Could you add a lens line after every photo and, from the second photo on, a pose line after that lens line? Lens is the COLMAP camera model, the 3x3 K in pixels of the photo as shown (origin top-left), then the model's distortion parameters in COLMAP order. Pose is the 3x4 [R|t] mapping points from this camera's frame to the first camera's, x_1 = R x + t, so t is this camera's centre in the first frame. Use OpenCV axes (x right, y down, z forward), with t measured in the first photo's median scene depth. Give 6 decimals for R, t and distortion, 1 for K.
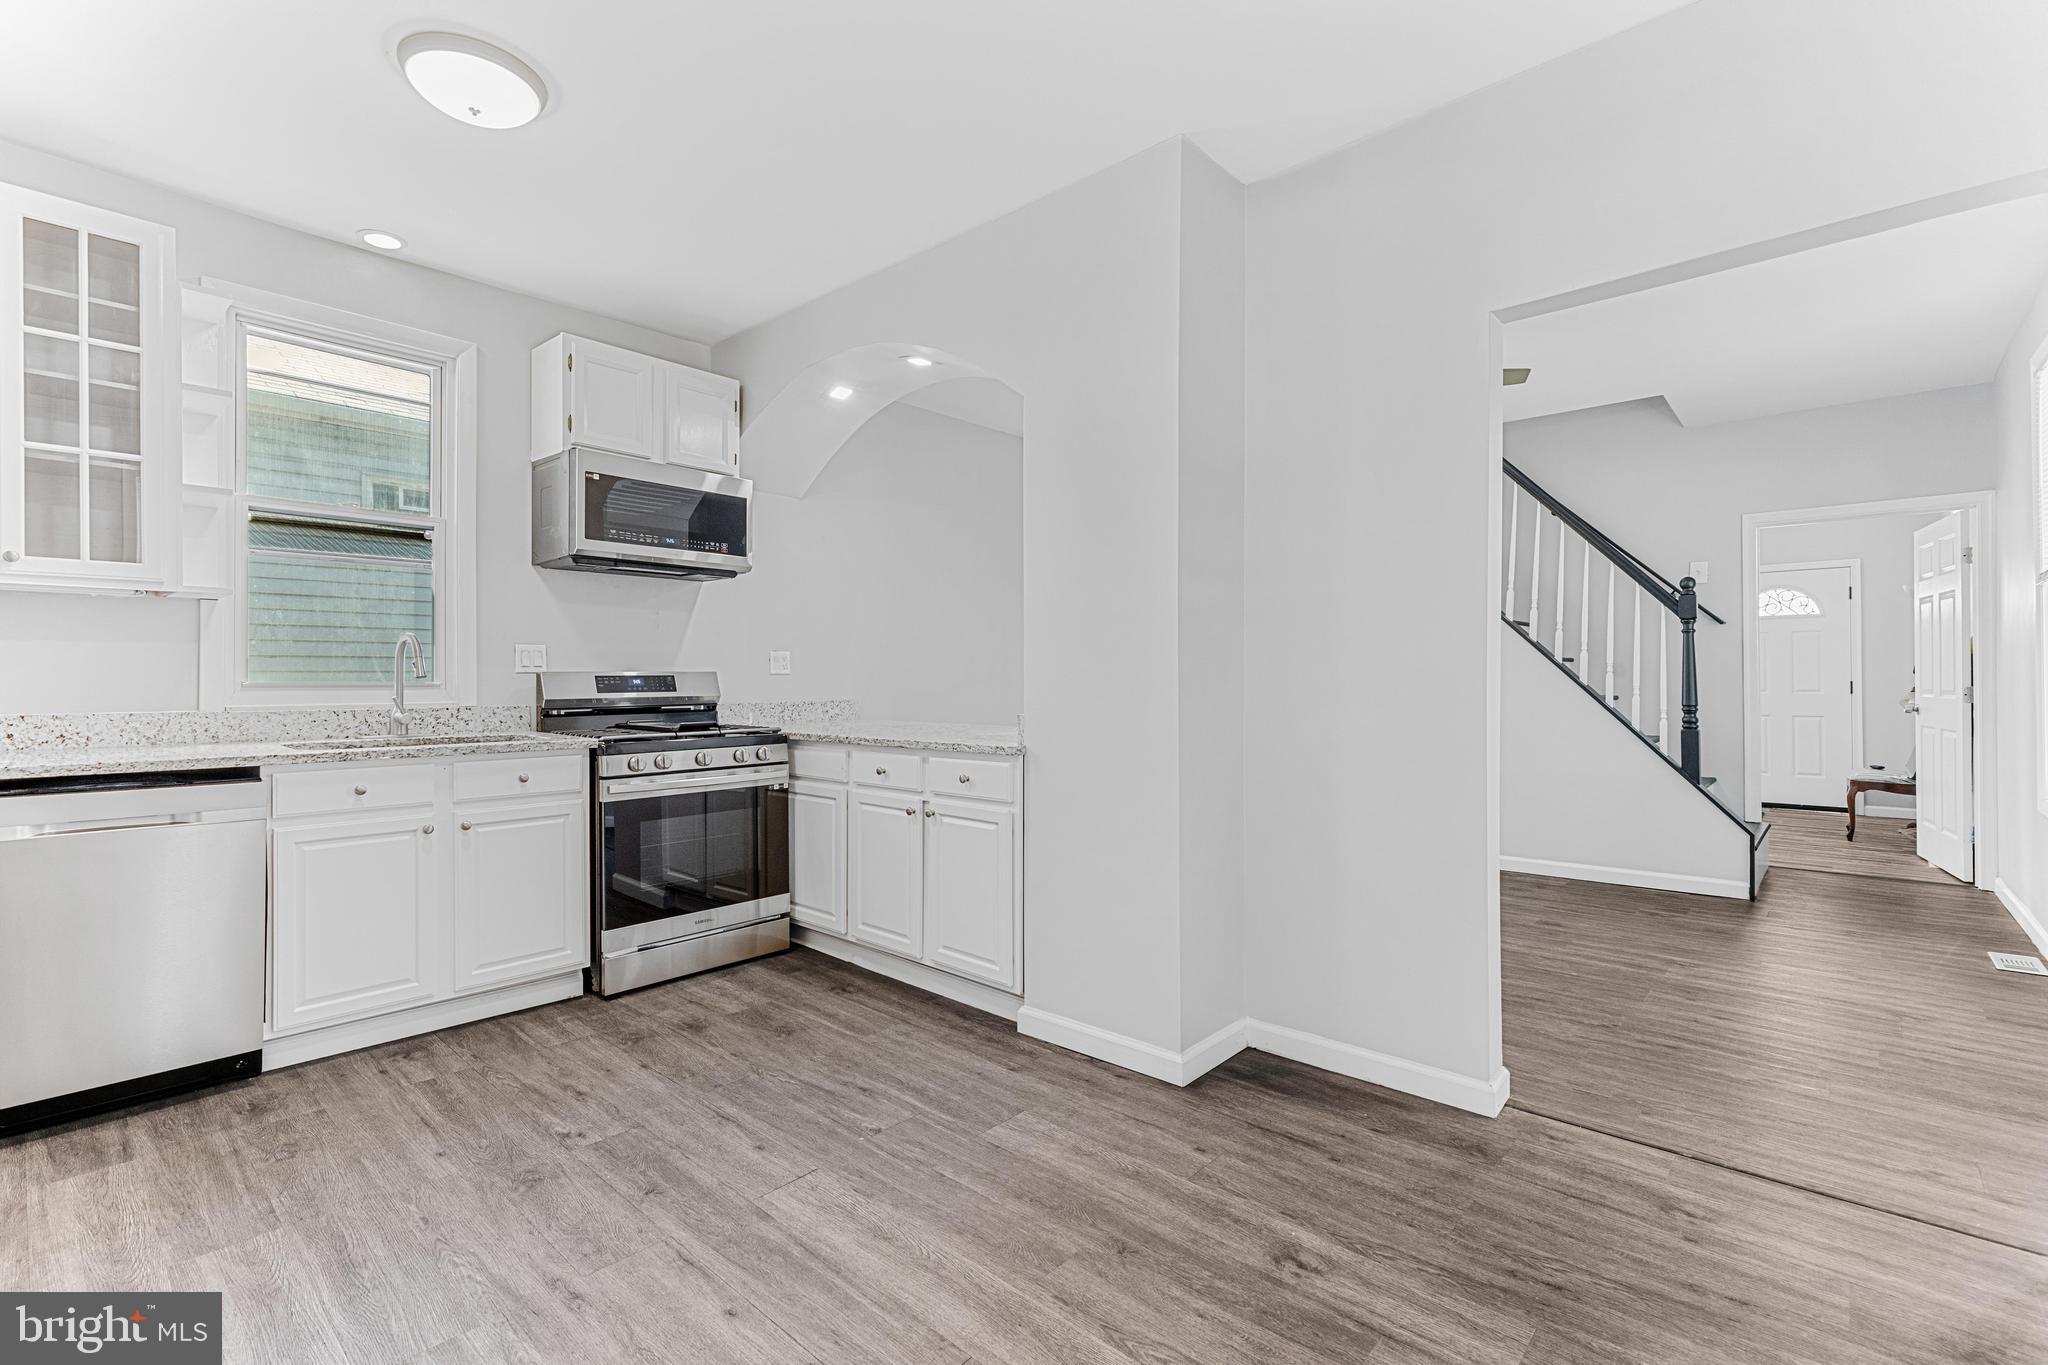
lens RADIAL K [[919.6, 0, 1023.5], [0, 919.6, 676.8], [0, 0, 1]] dist [0.005806, -0.000724]
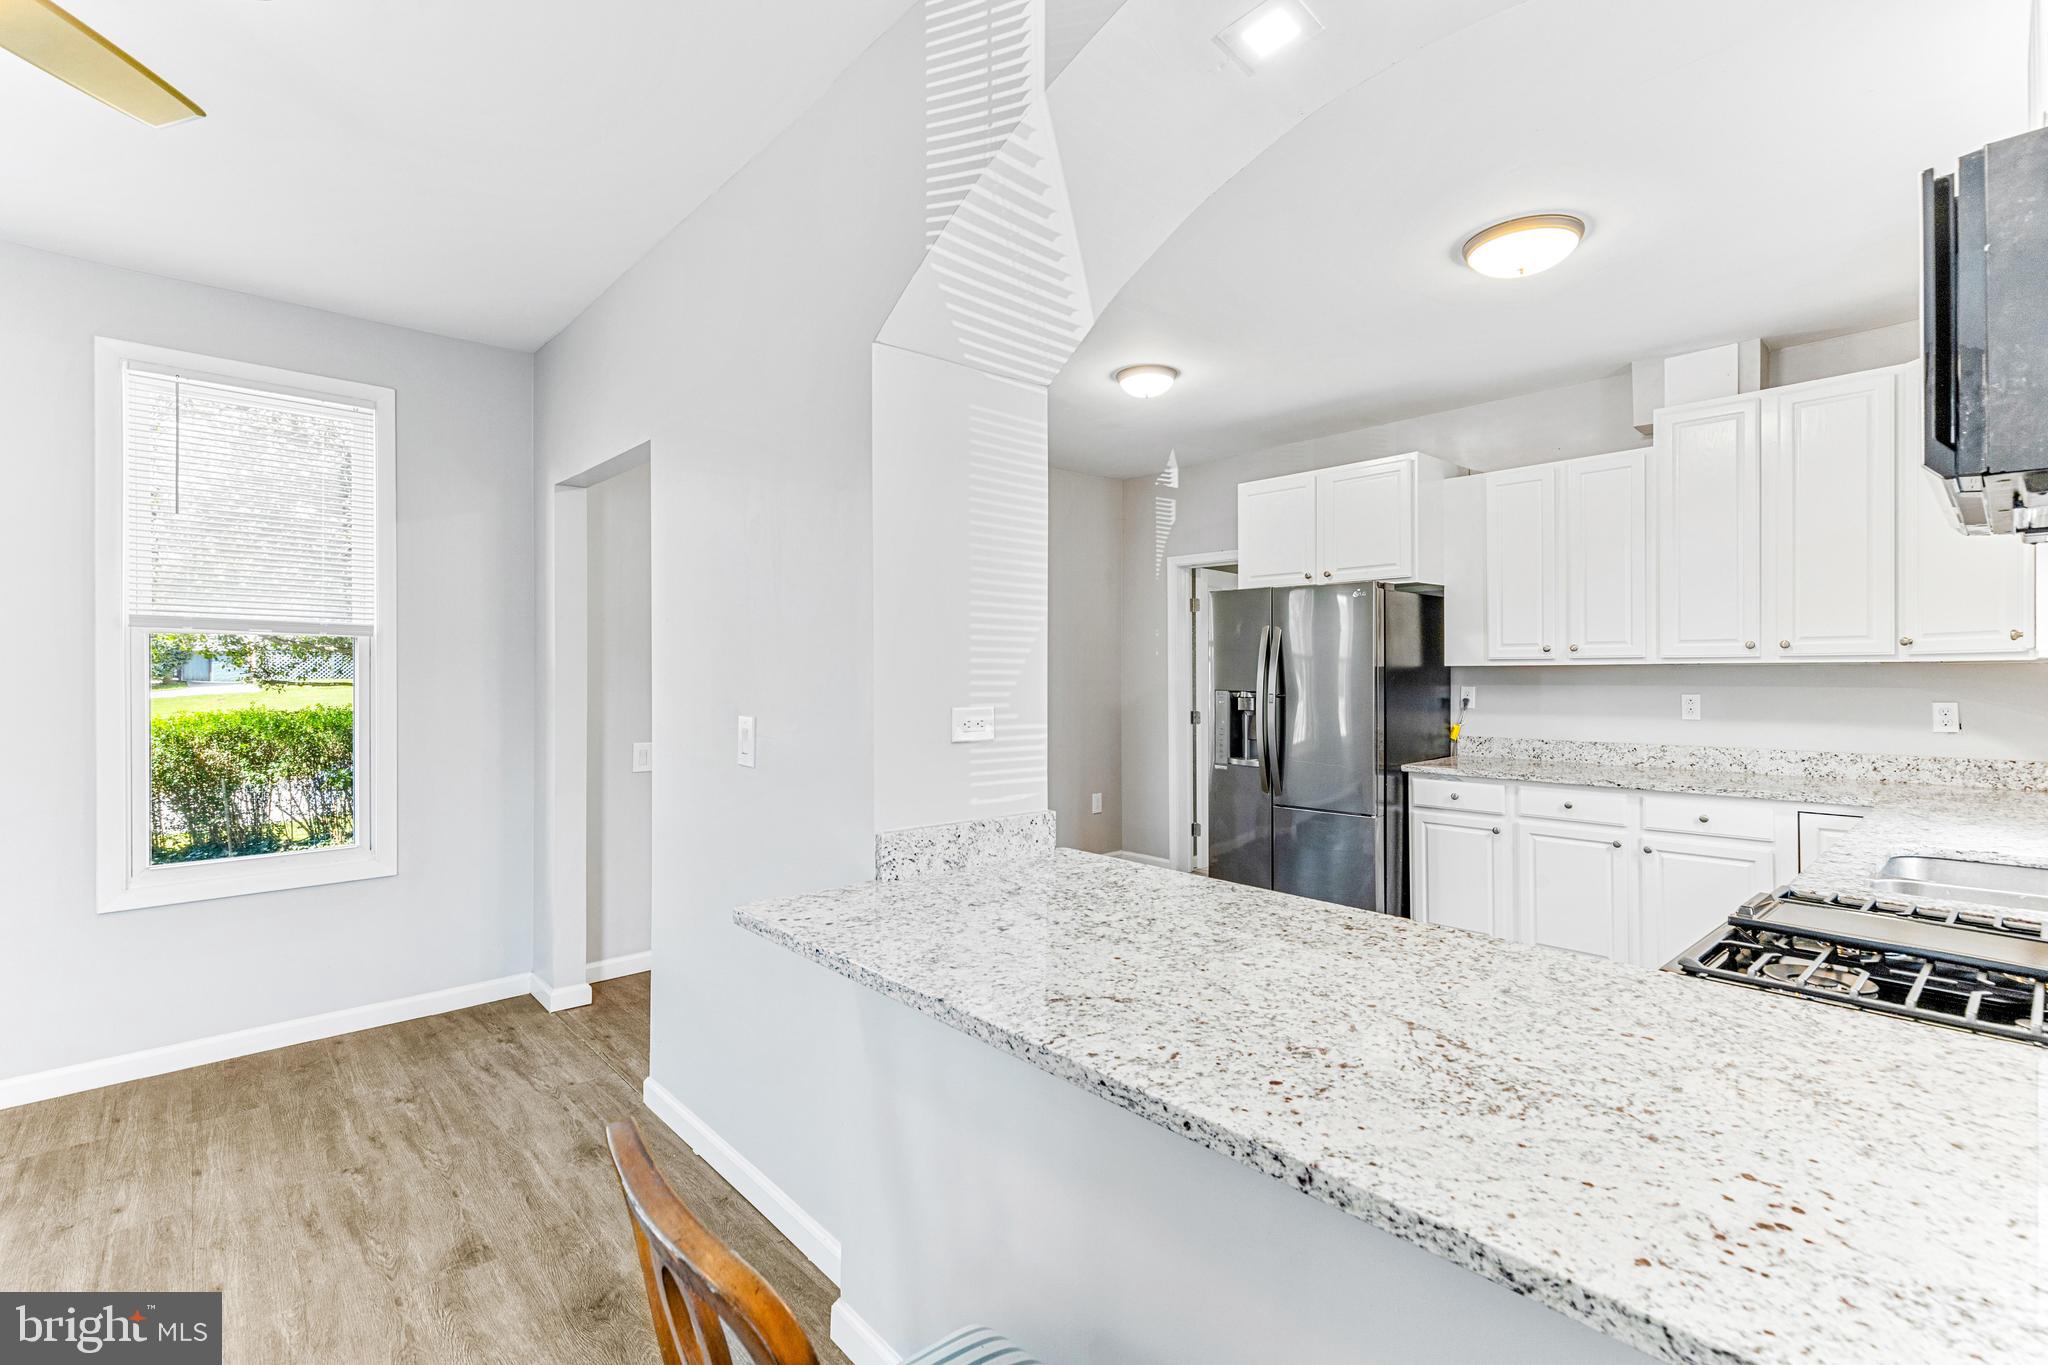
lens RADIAL K [[919.6, 0, 1028.9], [0, 919.6, 679.4], [0, 0, 1]] dist [0.005806, -0.000724]
pose [[-0.995566, 0.001126, 0.094061, -0.051456], [0.002119, 0.999943, 0.010460, -0.068722], [-0.094044, 0.010613, -0.995511, 1.608638]]
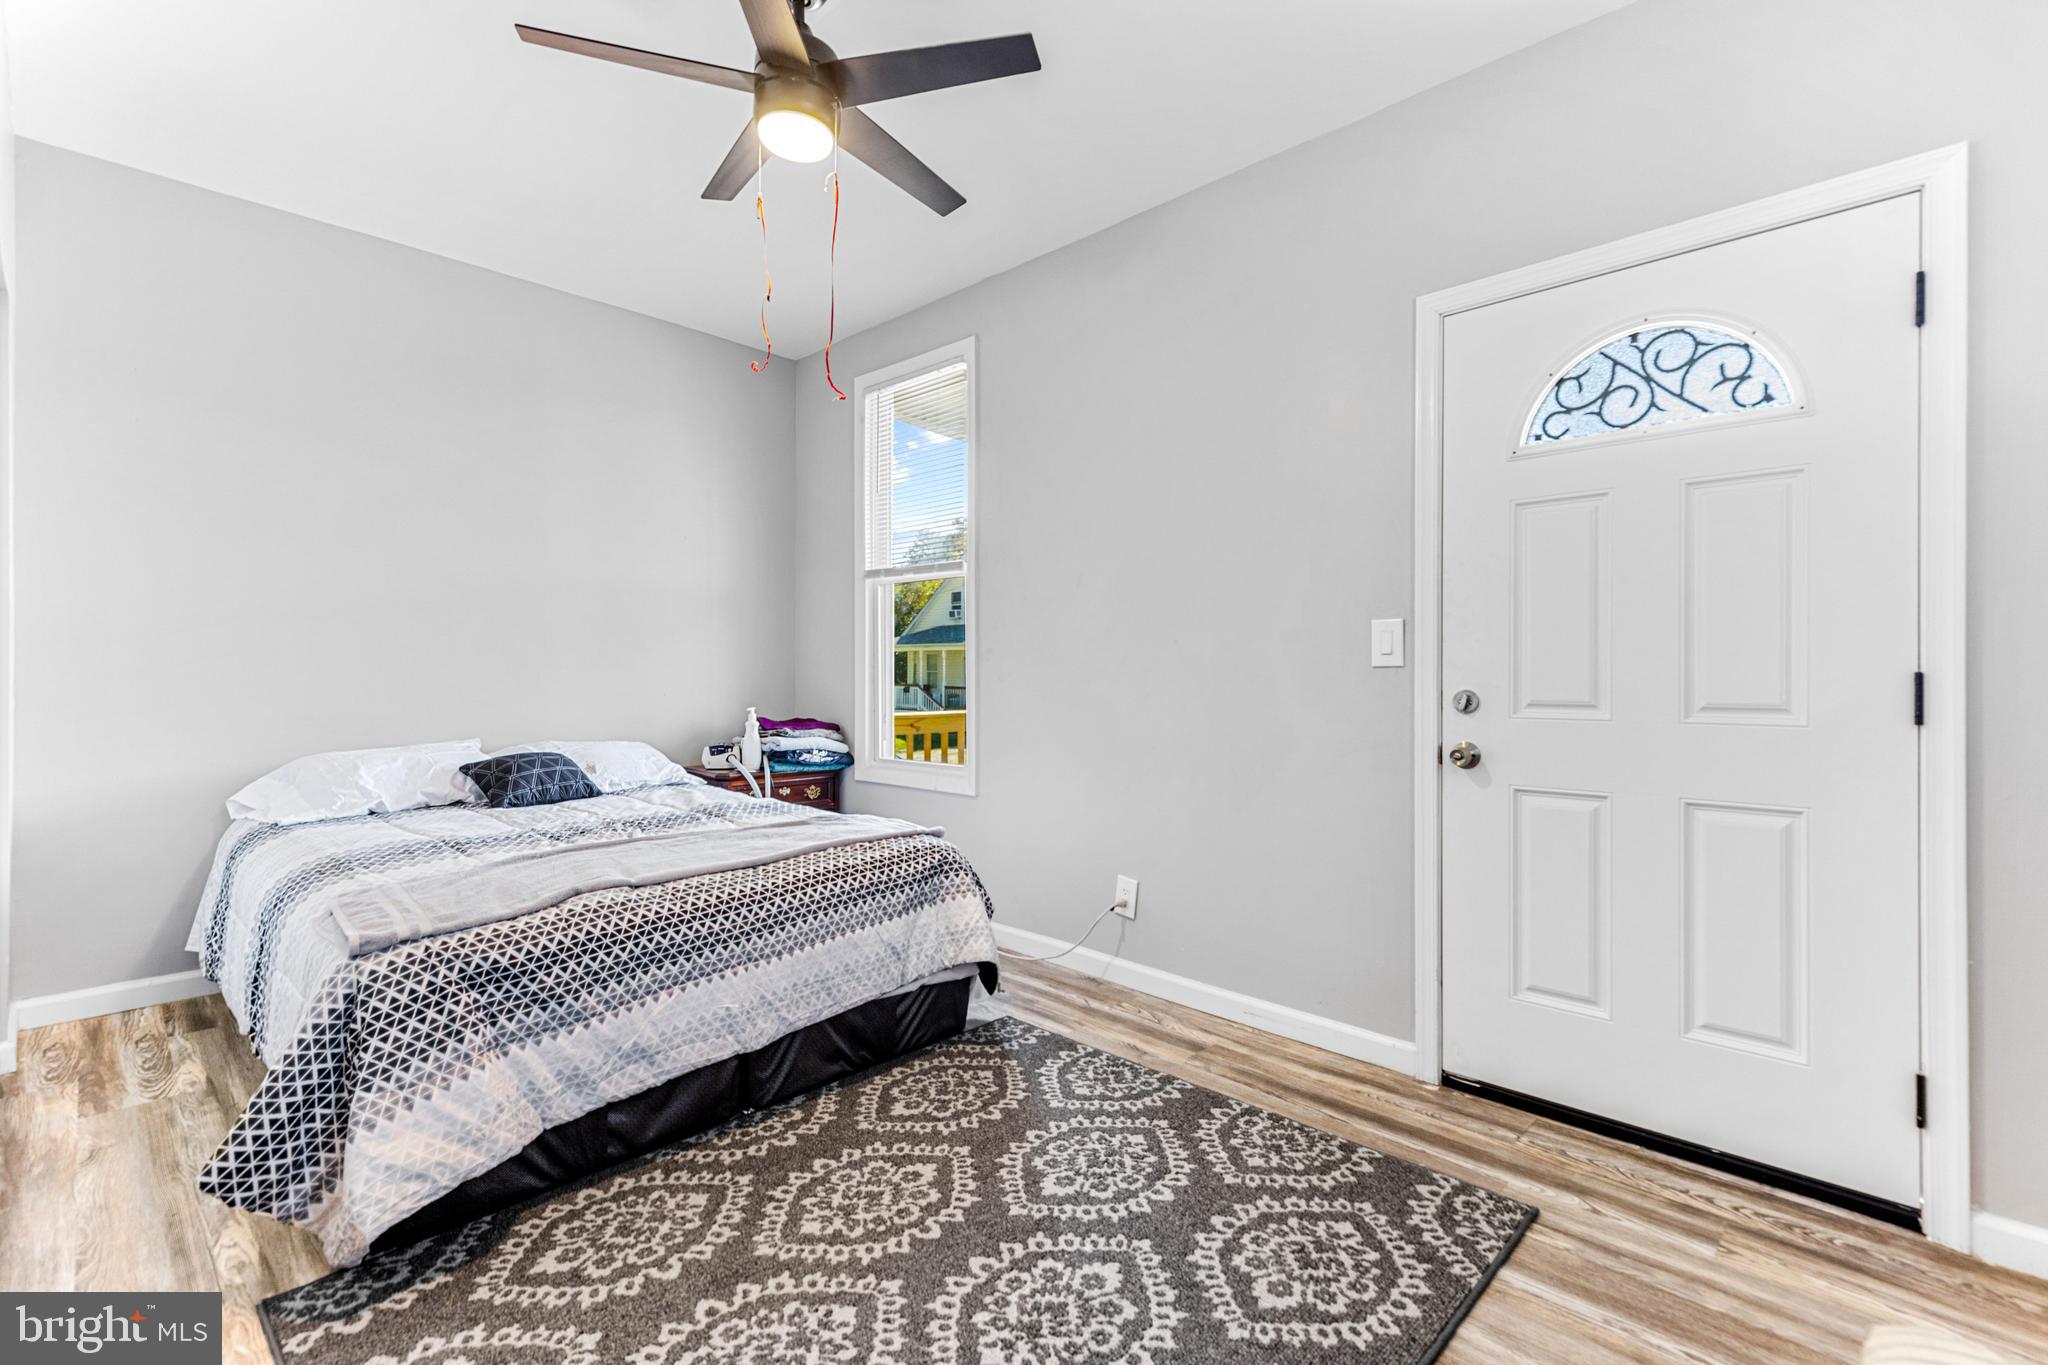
lens RADIAL K [[919.6, 0, 1033.2], [0, 919.6, 674.2], [0, 0, 1]] dist [0.005806, -0.000724]
pose [[0.998954, 0.006781, -0.045214, 1.572347], [-0.006587, 0.999968, 0.004445, 0.013220], [0.045243, -0.004142, 0.998967, 1.741084]]
